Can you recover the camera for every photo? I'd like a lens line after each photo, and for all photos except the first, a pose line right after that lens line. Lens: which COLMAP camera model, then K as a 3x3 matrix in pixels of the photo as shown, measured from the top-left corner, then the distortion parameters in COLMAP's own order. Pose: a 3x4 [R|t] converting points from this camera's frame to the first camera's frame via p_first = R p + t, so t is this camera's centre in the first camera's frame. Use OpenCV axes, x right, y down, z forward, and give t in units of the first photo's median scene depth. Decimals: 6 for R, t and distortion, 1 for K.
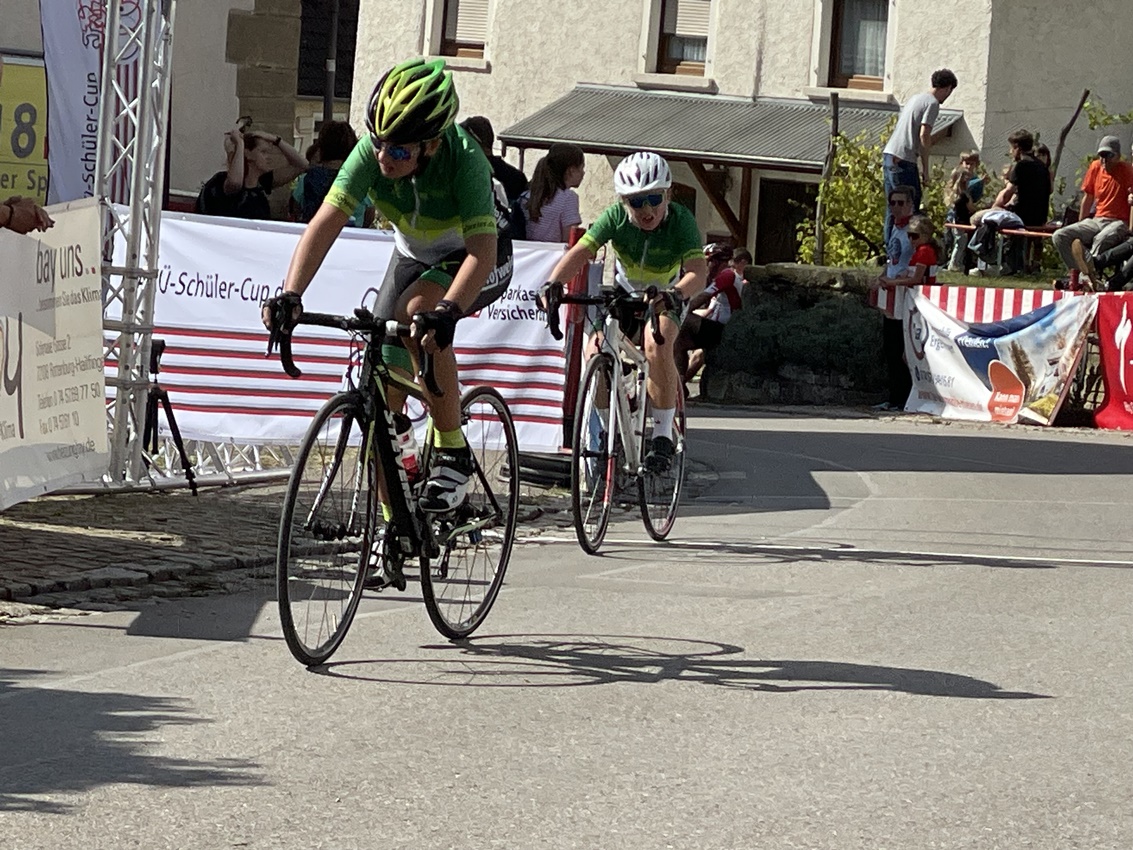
lens RADIAL K [[5147.7, 0, 566.5], [0, 5147.7, 425.0], [0, 0, 1]] dist [0.049115, 4.133724]
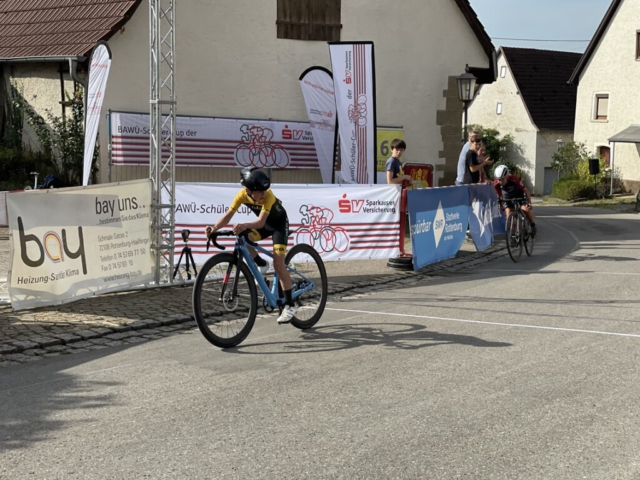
lens RADIAL K [[1067.9, 0, 323.3], [0, 1067.9, 228.3], [0, 0, 1]] dist [0.138529, 0.001368]
pose [[0.941523, -0.012751, -0.336708, 0.090476], [0.020326, 0.999613, 0.018979, -0.013389], [0.336336, -0.024713, 0.941418, 0.244037]]
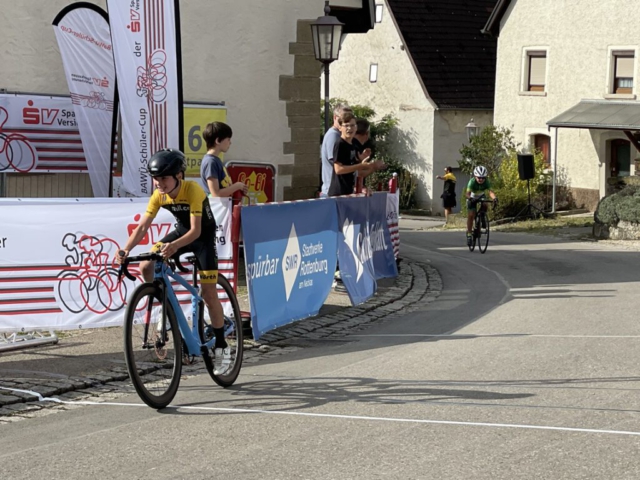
lens RADIAL K [[1786.4, 0, 320.0], [0, 1786.4, 240.0], [0, 0, 1]] dist [0.036470, 1.383213]
pose [[0.977357, -0.031886, -0.209181, 0.088444], [0.033586, 0.999425, 0.004580, -0.013138], [0.208914, -0.011502, 0.977866, 0.238011]]
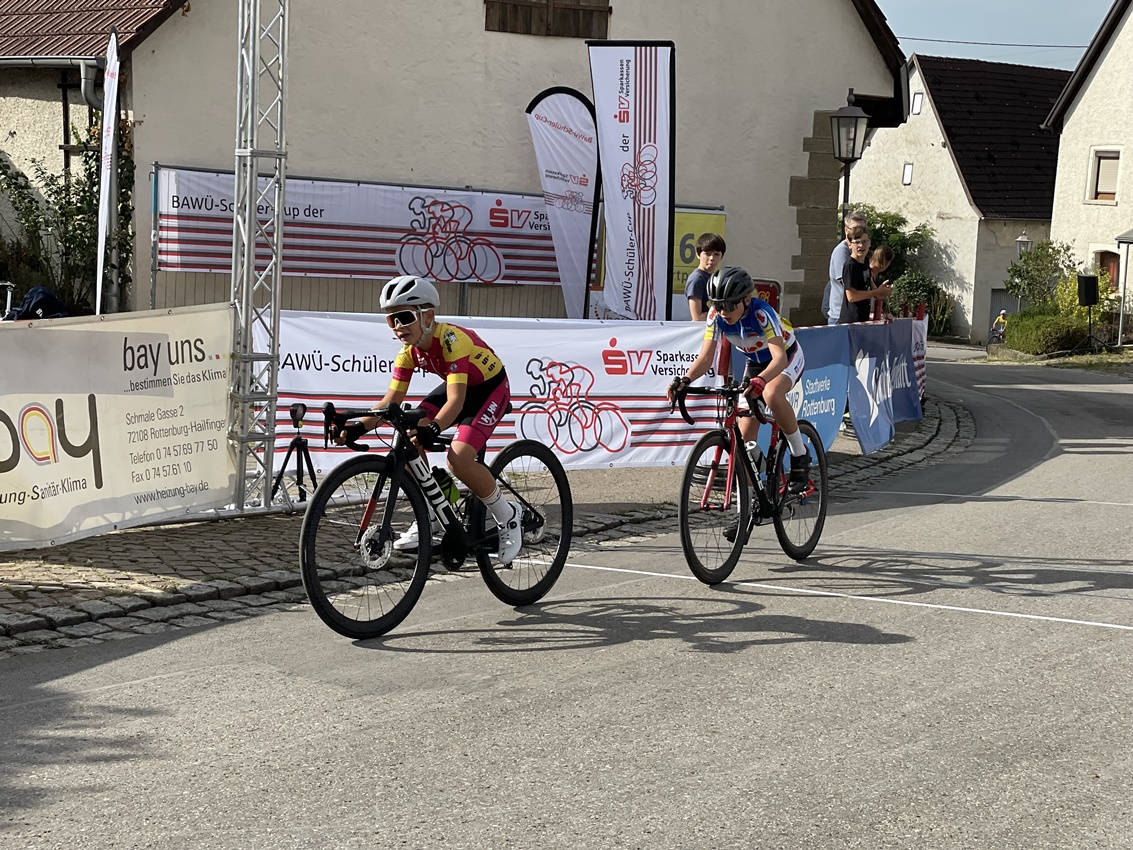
lens RADIAL K [[2045.5, 0, 566.5], [0, 2045.5, 425.0], [0, 0, 1]] dist [0.123638, 0.151685]
pose [[0.941988, 0.012453, -0.335416, 0.088265], [-0.001373, 0.999446, 0.033252, -0.014777], [0.335644, -0.030862, 0.941483, 0.249102]]
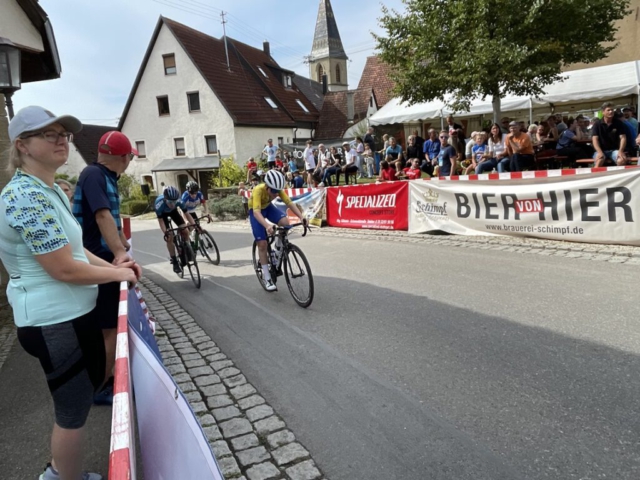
lens RADIAL K [[466.7, 0, 320.0], [0, 466.7, 240.0], [0, 0, 1]] dist [-0.007623, -0.001878]
pose [[0.941155, -0.183101, 0.284080, 0.003985], [0.150379, 0.979615, 0.133194, -0.032385], [-0.302677, -0.082636, 0.949504, 0.680310]]
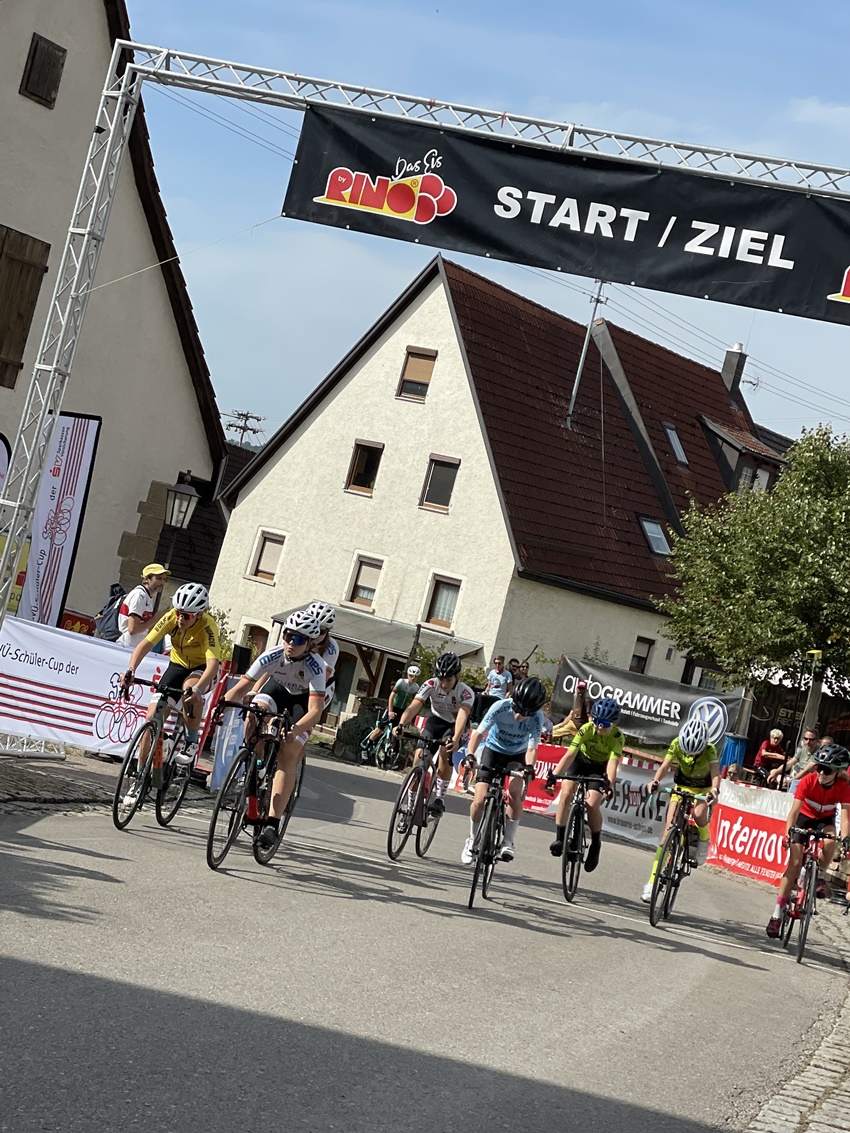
lens RADIAL K [[2311.8, 0, 425.0], [0, 2311.8, 566.5], [0, 0, 1]] dist [0.010101, 0.002109]
pose [[0.982903, 0.181420, 0.031454, 0.023972], [-0.178093, 0.980092, -0.087760, -0.005241], [-0.046750, 0.080658, 0.995645, 0.051497]]
